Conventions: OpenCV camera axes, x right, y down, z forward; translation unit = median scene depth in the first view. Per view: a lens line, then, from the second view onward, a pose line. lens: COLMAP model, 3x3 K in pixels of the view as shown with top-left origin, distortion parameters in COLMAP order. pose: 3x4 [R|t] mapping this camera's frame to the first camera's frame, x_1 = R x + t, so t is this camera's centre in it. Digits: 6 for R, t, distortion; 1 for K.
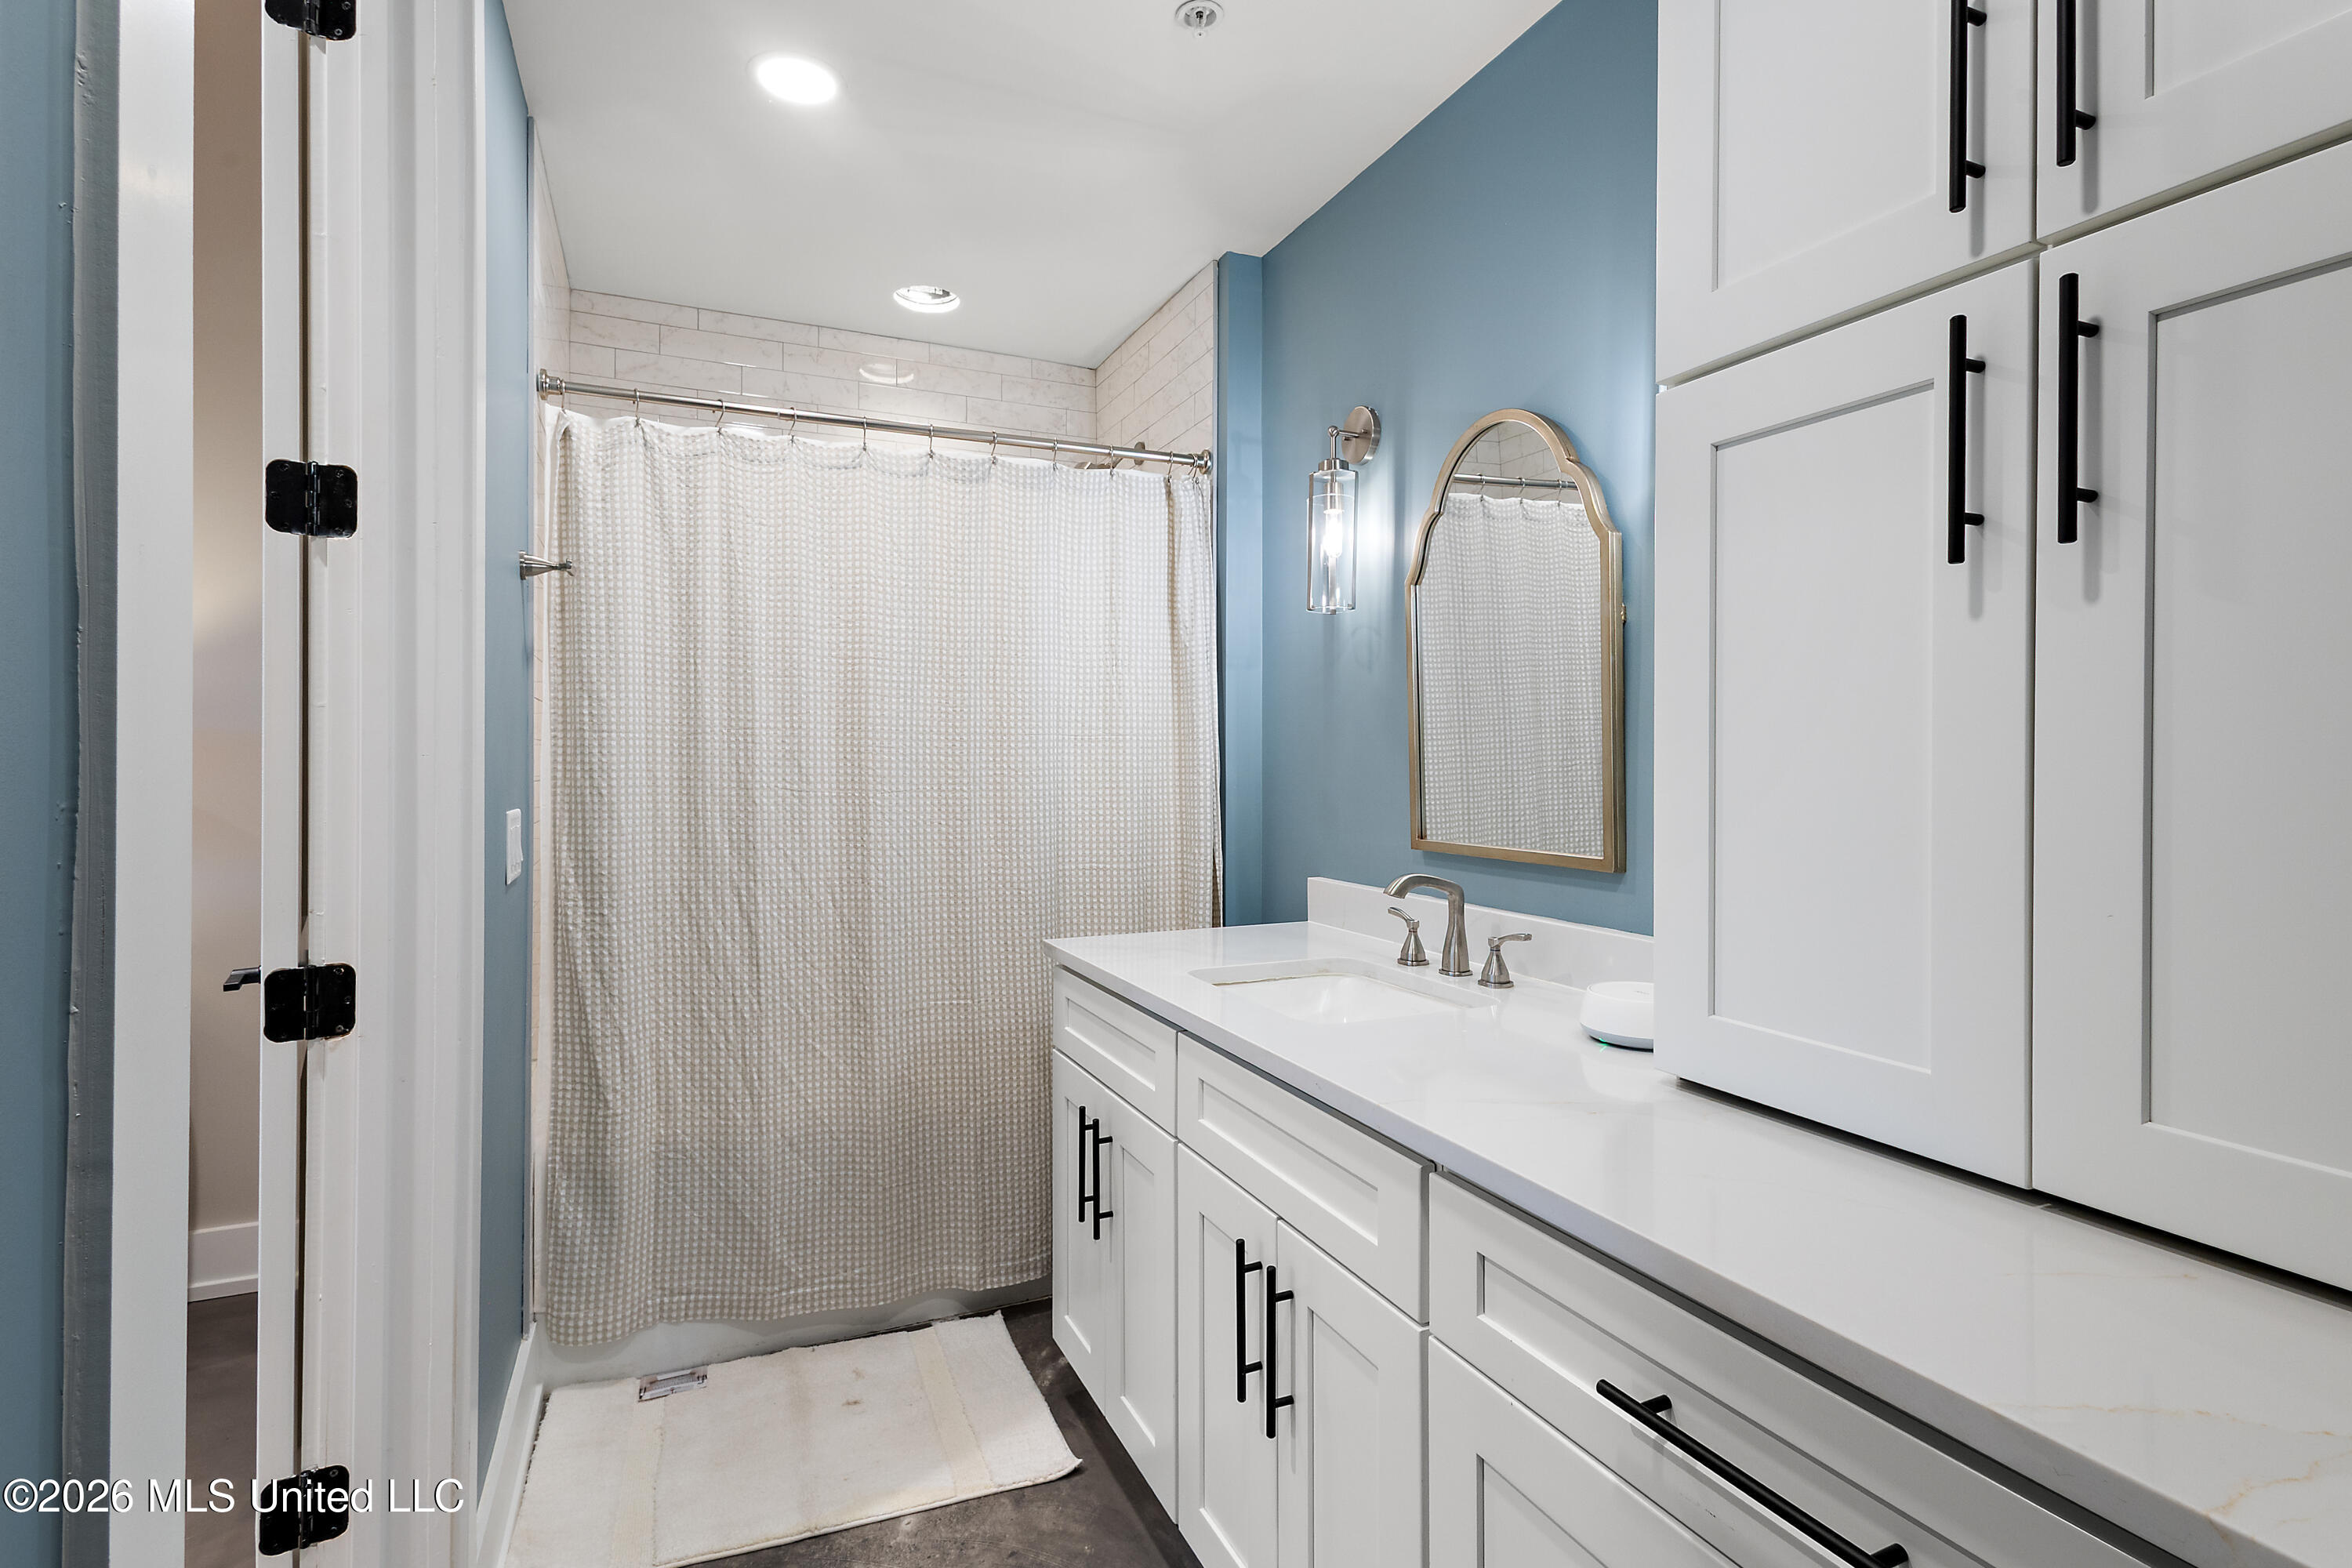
lens RADIAL K [[1117.2, 0, 1173.9], [0, 1117.2, 778.8], [0, 0, 1]] dist [0.009765, -0.000281]
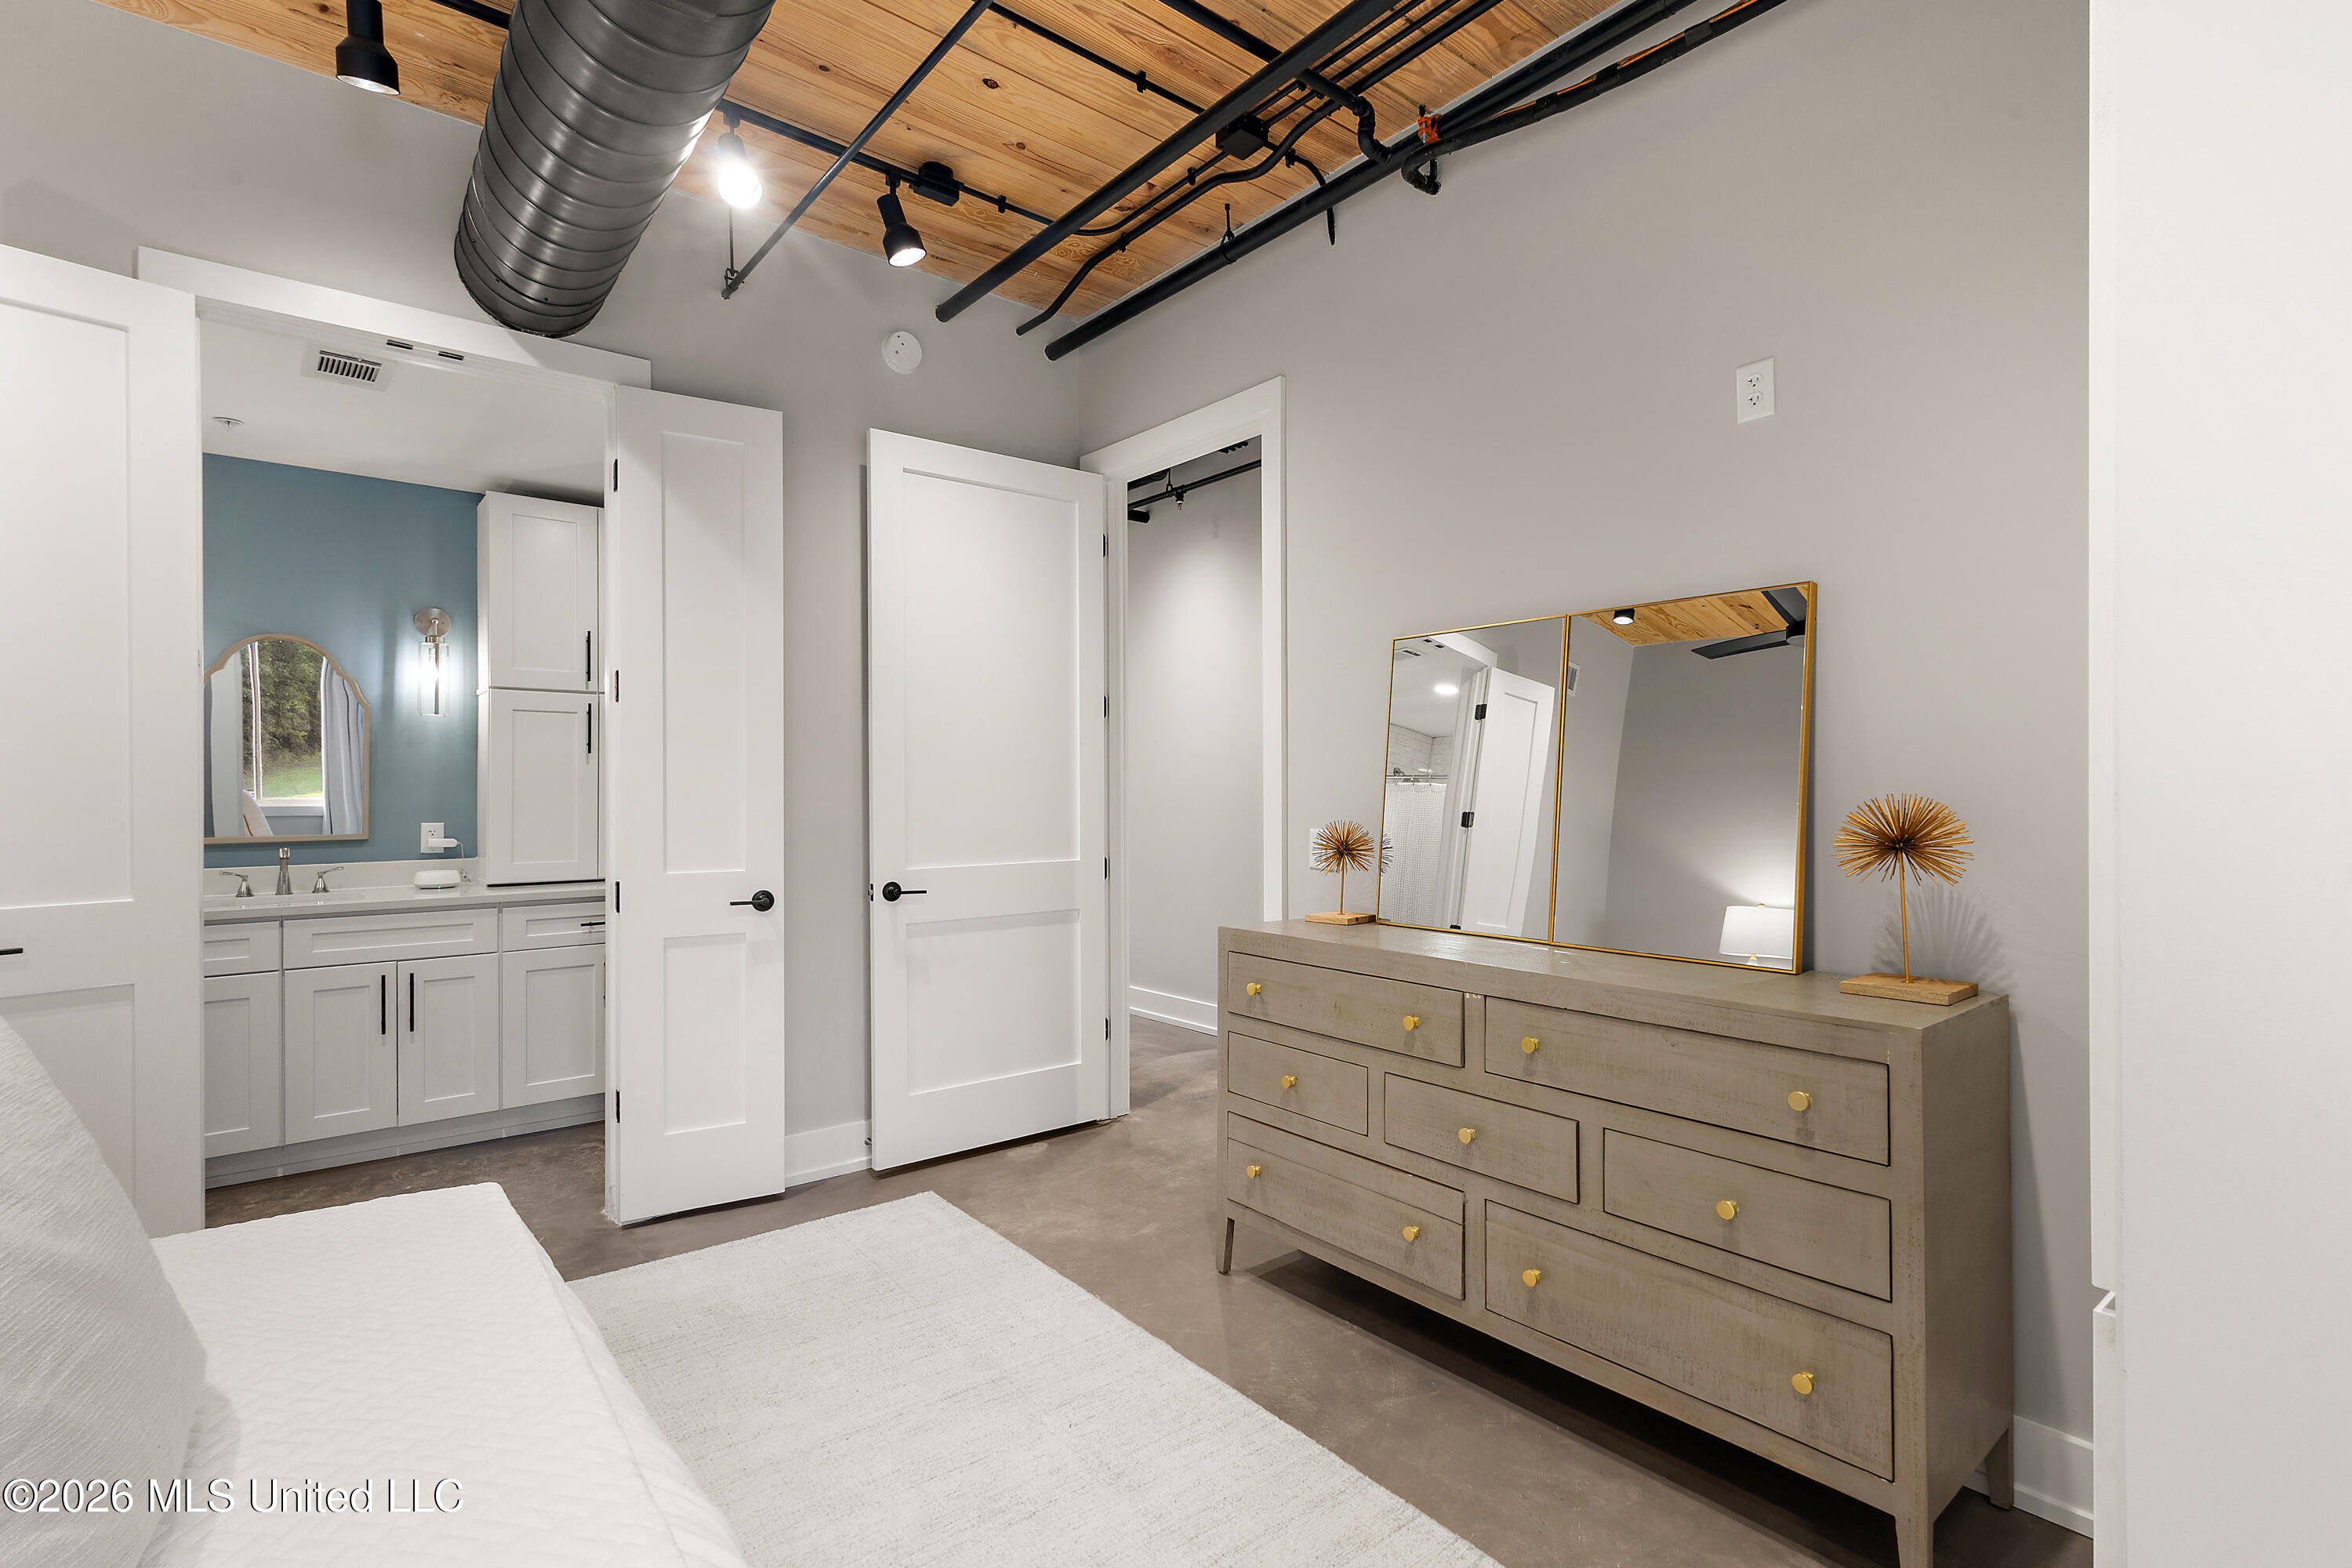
lens RADIAL K [[1094.2, 0, 1186.9], [0, 1094.2, 791.6], [0, 0, 1]] dist [0.004210, -0.000090]
pose [[-0.269608, -0.004650, 0.962959, -1.872273], [0.007595, 0.999947, 0.006955, -0.019429], [-0.962940, 0.009189, -0.269558, -0.089709]]
